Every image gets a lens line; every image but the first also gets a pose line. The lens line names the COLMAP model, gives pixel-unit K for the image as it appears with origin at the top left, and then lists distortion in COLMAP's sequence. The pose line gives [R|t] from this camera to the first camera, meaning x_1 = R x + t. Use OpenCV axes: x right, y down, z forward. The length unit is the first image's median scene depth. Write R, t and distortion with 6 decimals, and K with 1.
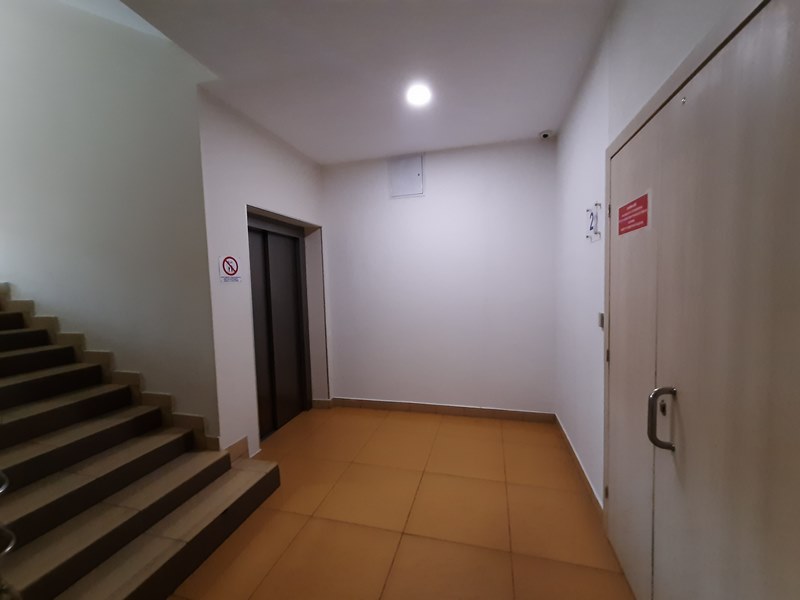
lens RADIAL K [[314.6, 0, 401.8], [0, 314.6, 302.1], [0, 0, 1]] dist [-0.001807, -0.000635]
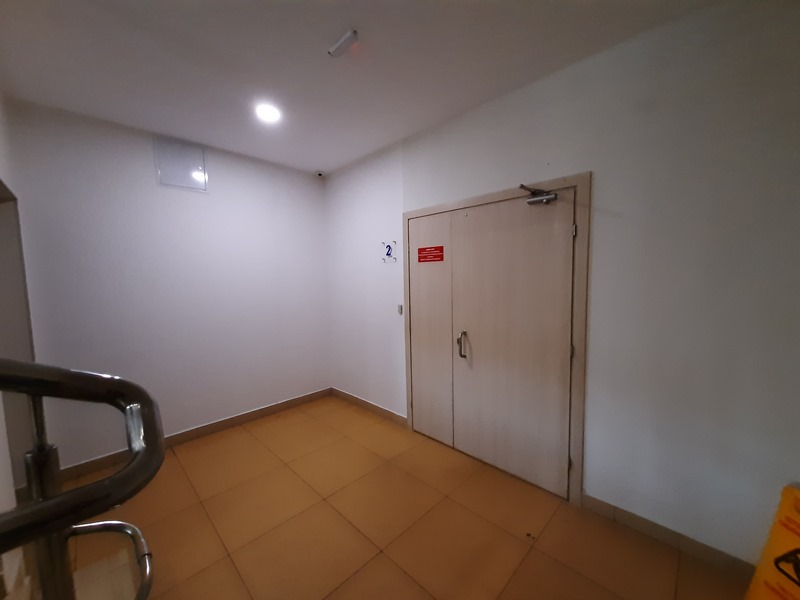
lens RADIAL K [[314.6, 0, 405.3], [0, 314.6, 300.4], [0, 0, 1]] dist [-0.001807, -0.000635]
pose [[0.487990, -0.047872, 0.871536, -0.668036], [0.062189, 0.997864, 0.019990, -0.017698], [-0.870631, 0.044445, 0.489925, 0.099463]]
